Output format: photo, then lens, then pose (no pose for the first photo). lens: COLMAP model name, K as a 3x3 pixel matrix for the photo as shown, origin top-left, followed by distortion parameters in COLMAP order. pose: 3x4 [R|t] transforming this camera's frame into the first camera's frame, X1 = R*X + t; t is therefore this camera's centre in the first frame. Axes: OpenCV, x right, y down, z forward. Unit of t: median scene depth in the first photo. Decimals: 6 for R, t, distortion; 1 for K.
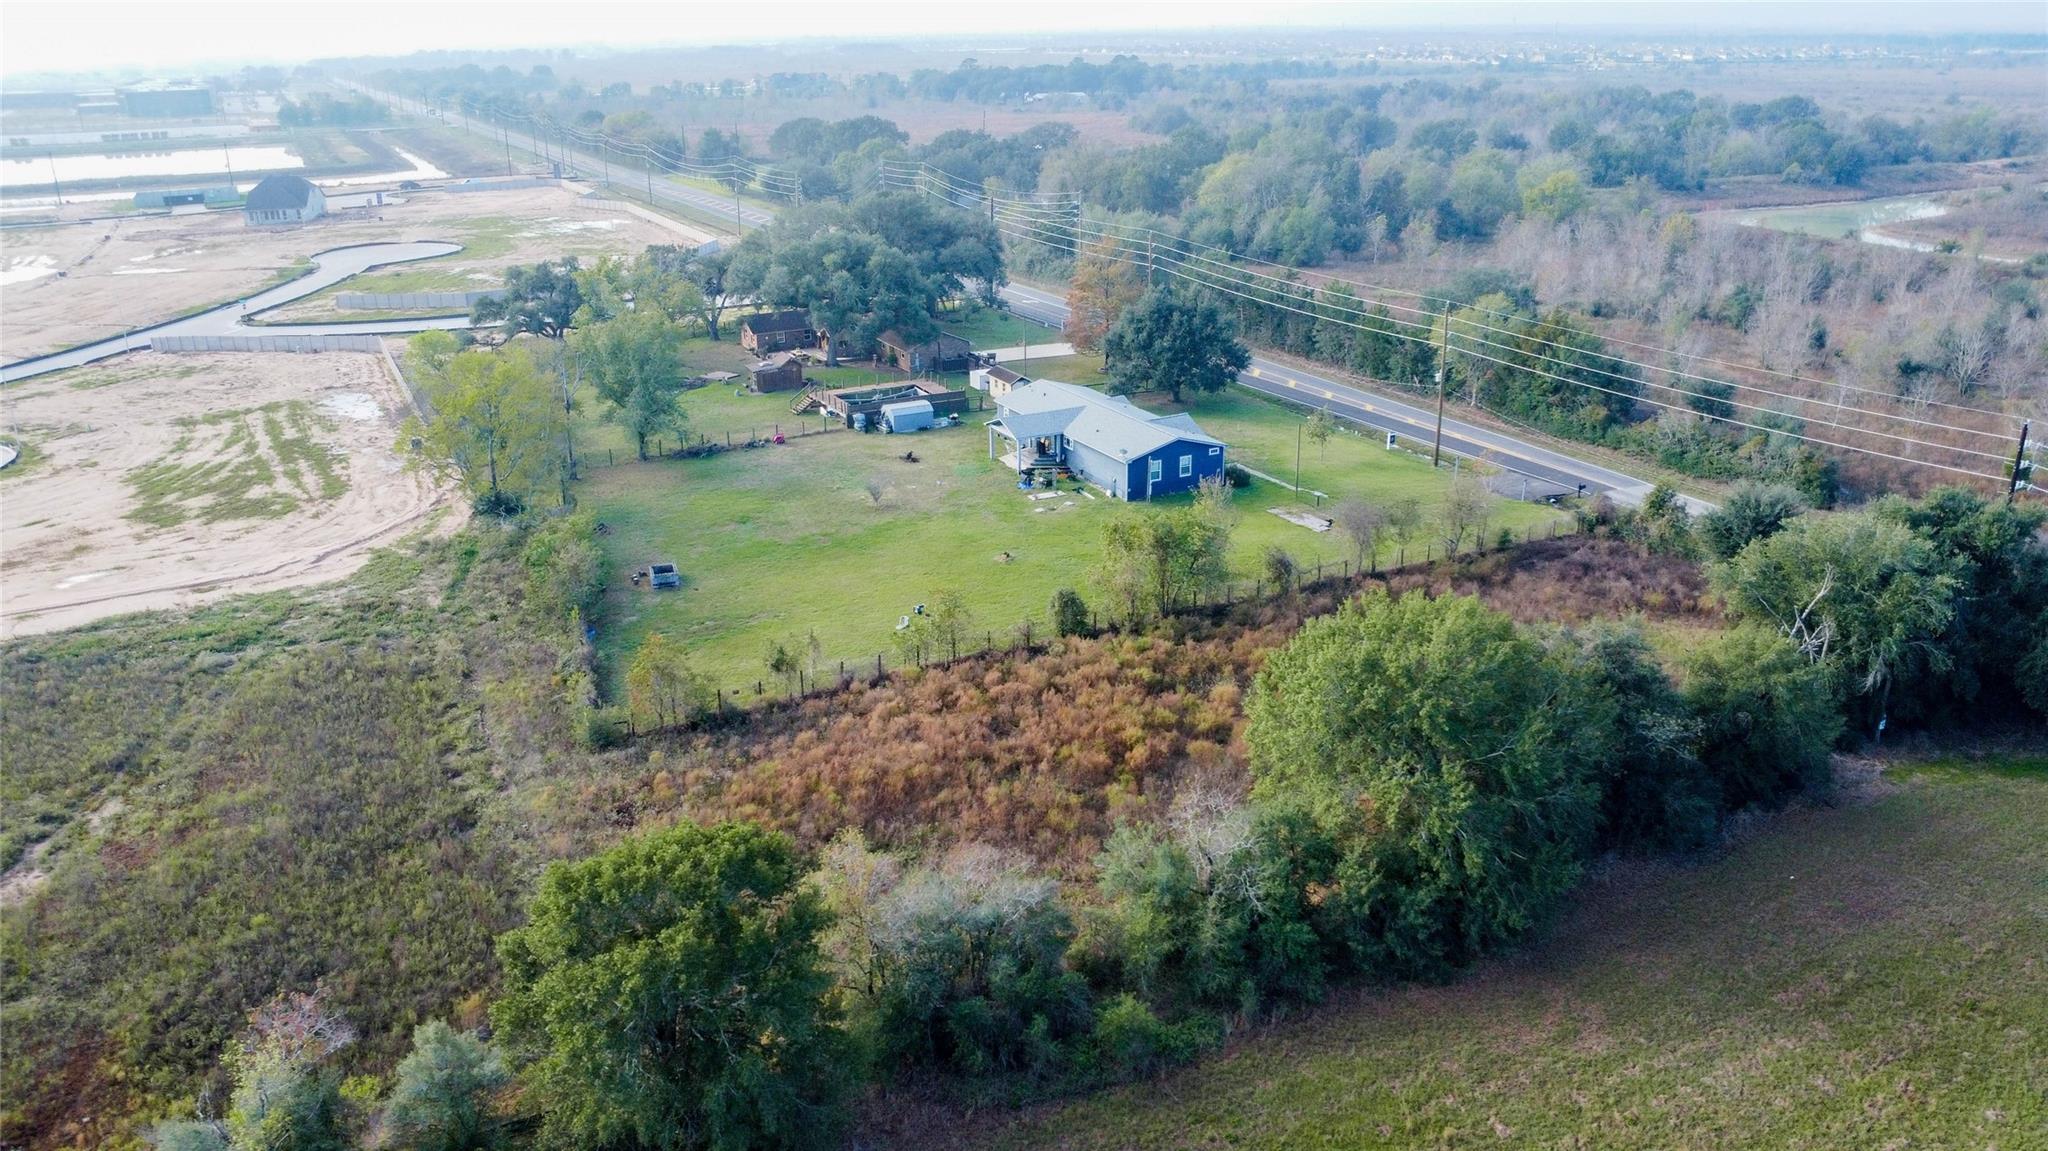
lens RADIAL K [[1489.2, 0, 1015.7], [0, 1489.2, 588.9], [0, 0, 1]] dist [-0.022489, -0.020524]
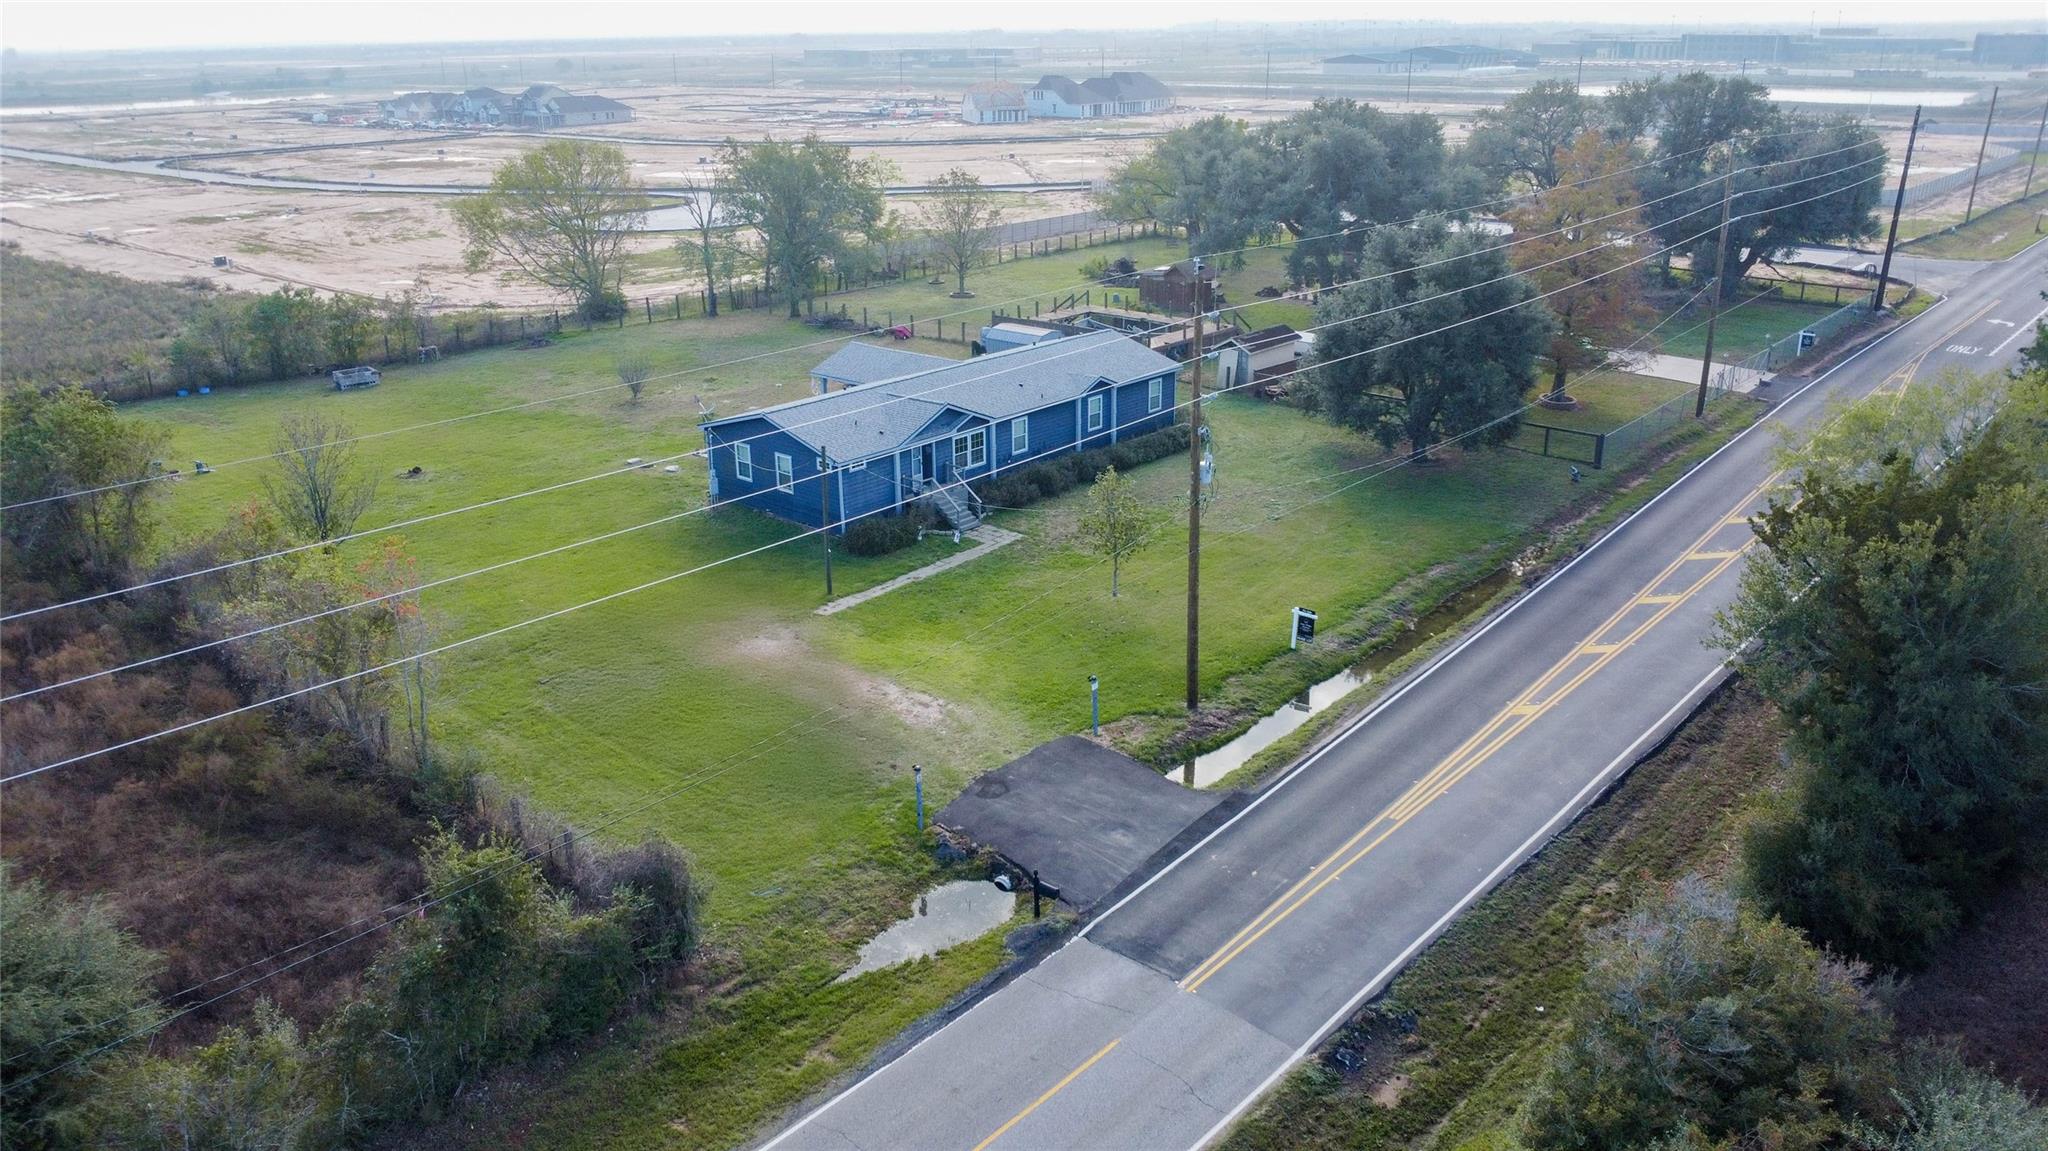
lens RADIAL K [[1489.2, 0, 1018.5], [0, 1489.2, 566.0], [0, 0, 1]] dist [-0.022489, -0.020524]
pose [[0.360361, 0.327932, -0.873270, 0.538084], [-0.323250, 0.922062, 0.212863, -0.166417], [0.875014, 0.205577, 0.438279, 0.730161]]
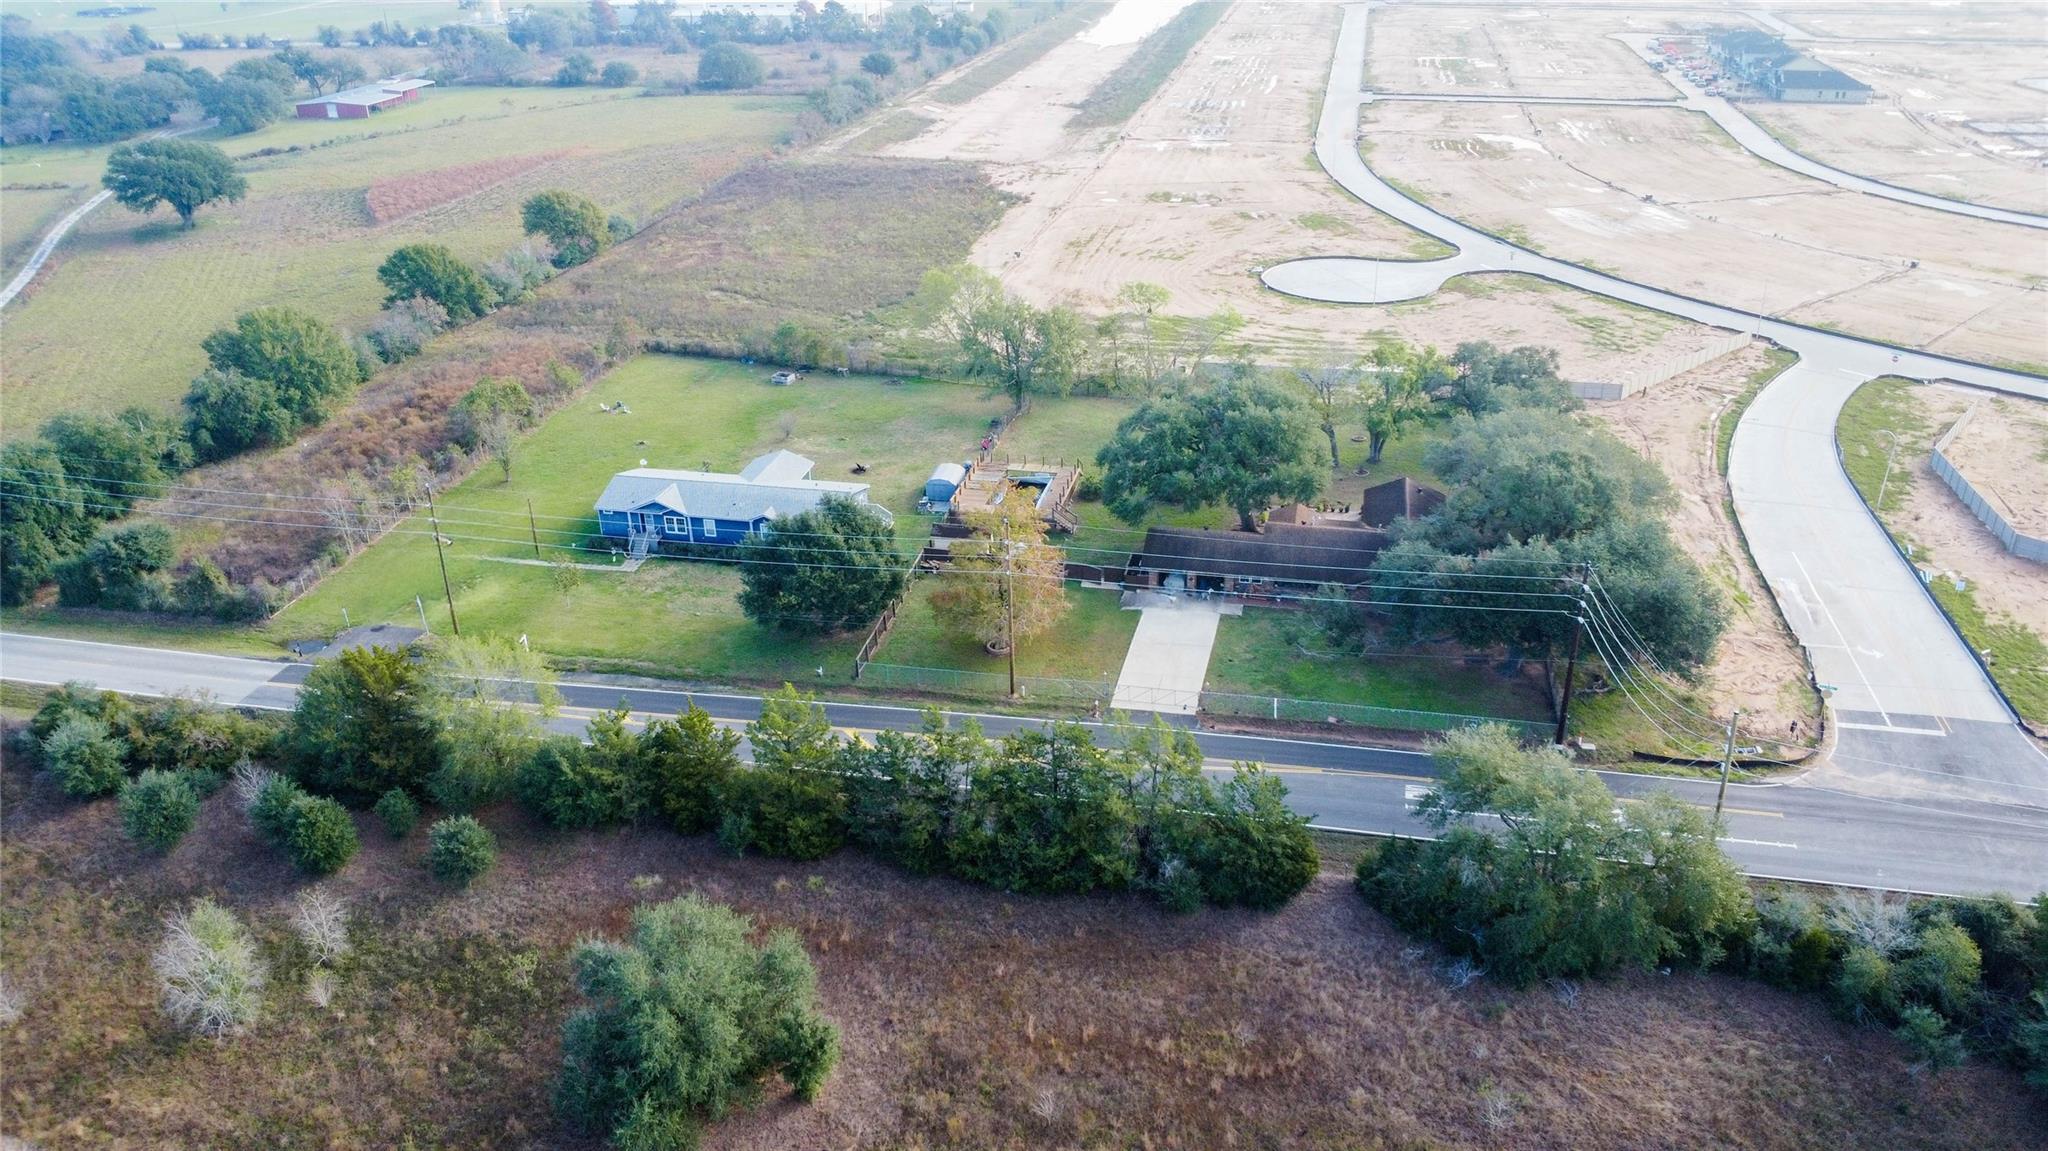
lens RADIAL K [[1489.2, 0, 1017.8], [0, 1489.2, 575.0], [0, 0, 1]] dist [-0.022489, -0.020524]
pose [[-0.633277, 0.367091, -0.681325, 0.635506], [-0.249243, 0.736711, 0.628598, -0.741752], [0.732692, 0.567892, -0.375048, 1.472829]]
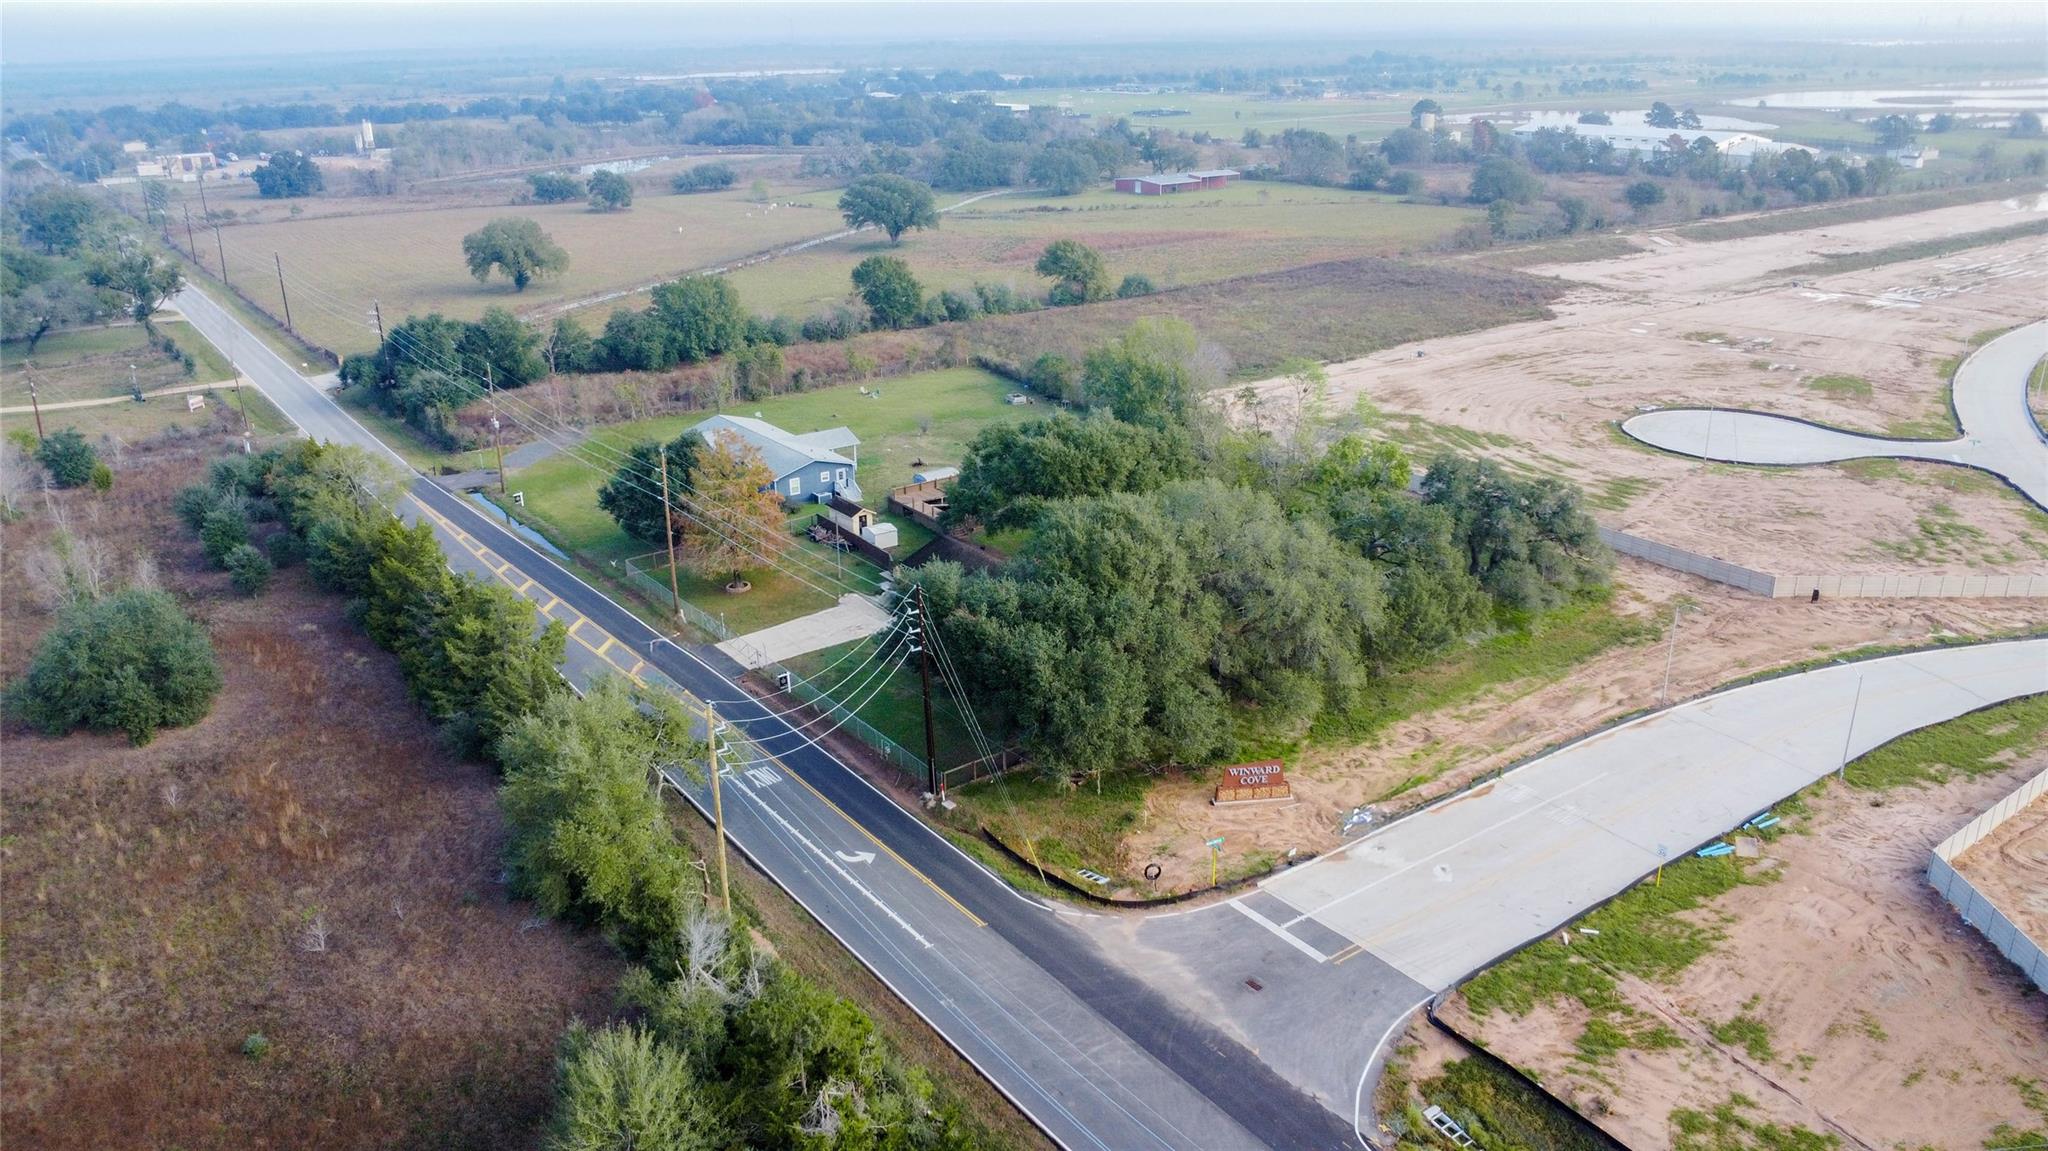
lens RADIAL K [[1489.2, 0, 1018.0], [0, 1489.2, 587.3], [0, 0, 1]] dist [-0.022489, -0.020524]
pose [[-0.987689, 0.081138, -0.133745, 0.022867], [-0.028266, 0.748331, 0.662724, -0.800519], [0.153858, 0.658345, -0.736824, 1.890860]]
